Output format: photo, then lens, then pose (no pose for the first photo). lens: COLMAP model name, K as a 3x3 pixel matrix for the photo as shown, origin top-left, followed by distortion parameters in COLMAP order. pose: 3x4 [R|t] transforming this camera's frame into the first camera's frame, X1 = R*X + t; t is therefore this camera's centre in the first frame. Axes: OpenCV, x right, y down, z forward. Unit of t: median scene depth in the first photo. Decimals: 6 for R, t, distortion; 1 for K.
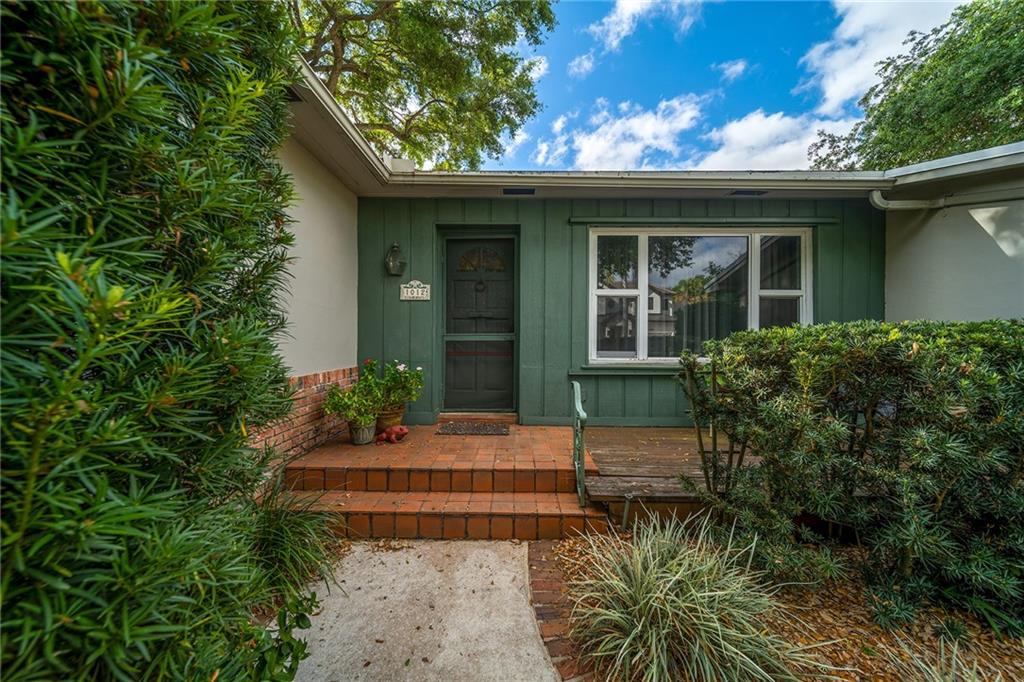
lens RADIAL K [[363.9, 0, 512.0], [0, 363.9, 341.0], [0, 0, 1]] dist [-0.007691, -0.000221]
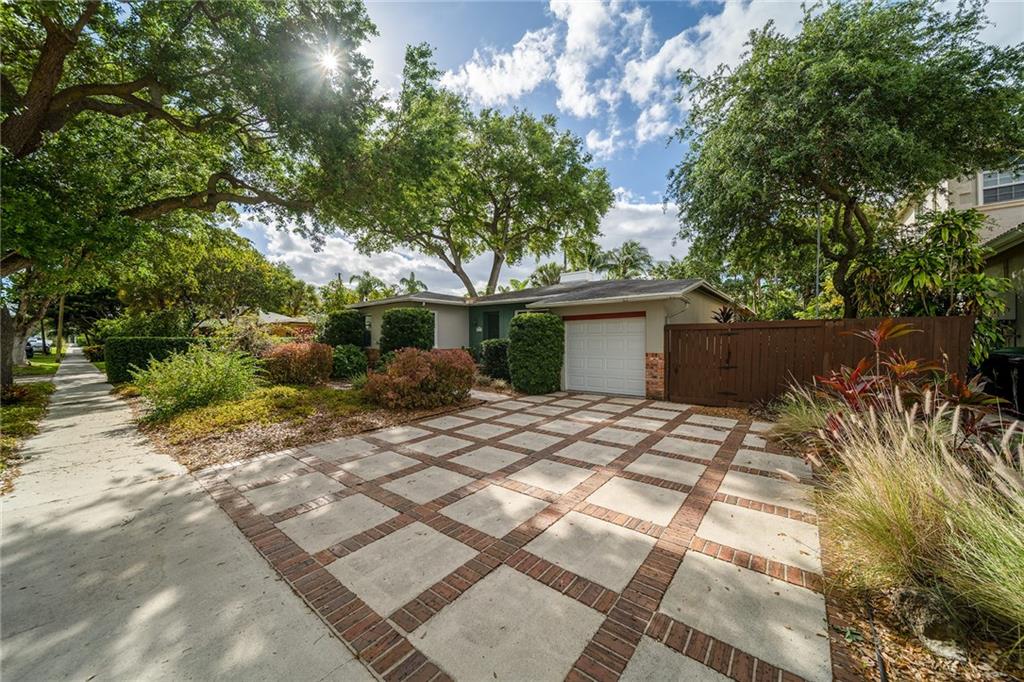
lens RADIAL K [[363.9, 0, 512.0], [0, 363.9, 341.0], [0, 0, 1]] dist [-0.007691, -0.000221]
pose [[0.781245, -0.003669, -0.624214, 2.427457], [-0.001008, 0.999974, -0.007139, 0.018801], [0.624224, 0.006206, 0.781221, -1.835415]]
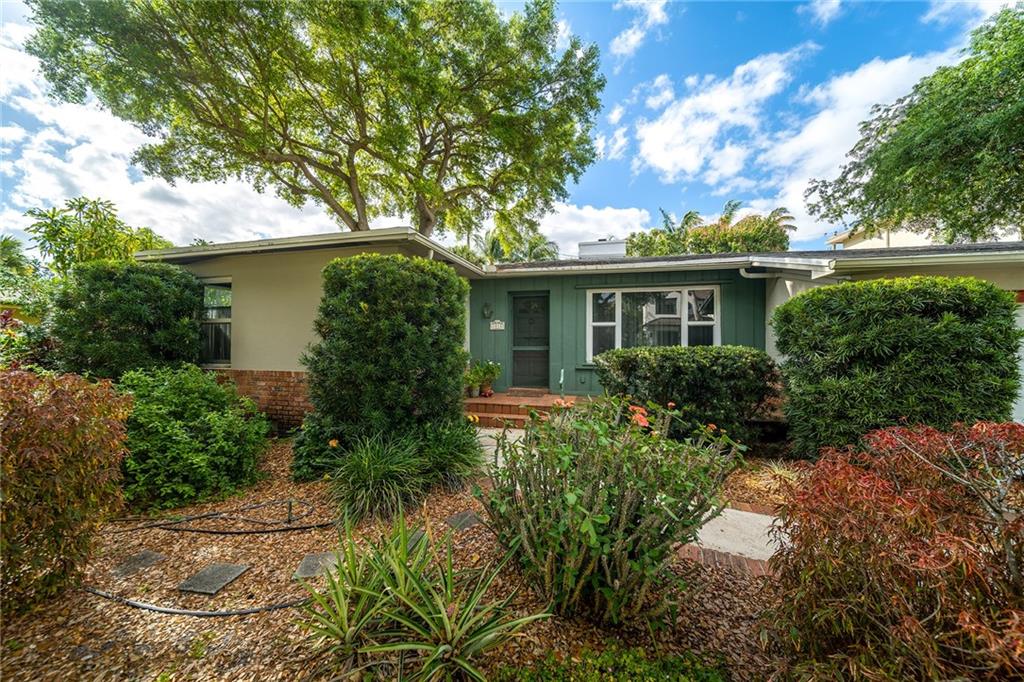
lens RADIAL K [[363.9, 0, 512.0], [0, 363.9, 341.0], [0, 0, 1]] dist [-0.007691, -0.000221]
pose [[0.972881, -0.002883, -0.231290, 0.266390], [0.000537, 0.999948, -0.010206, -0.028560], [0.231307, 0.009805, 0.972831, -0.898796]]
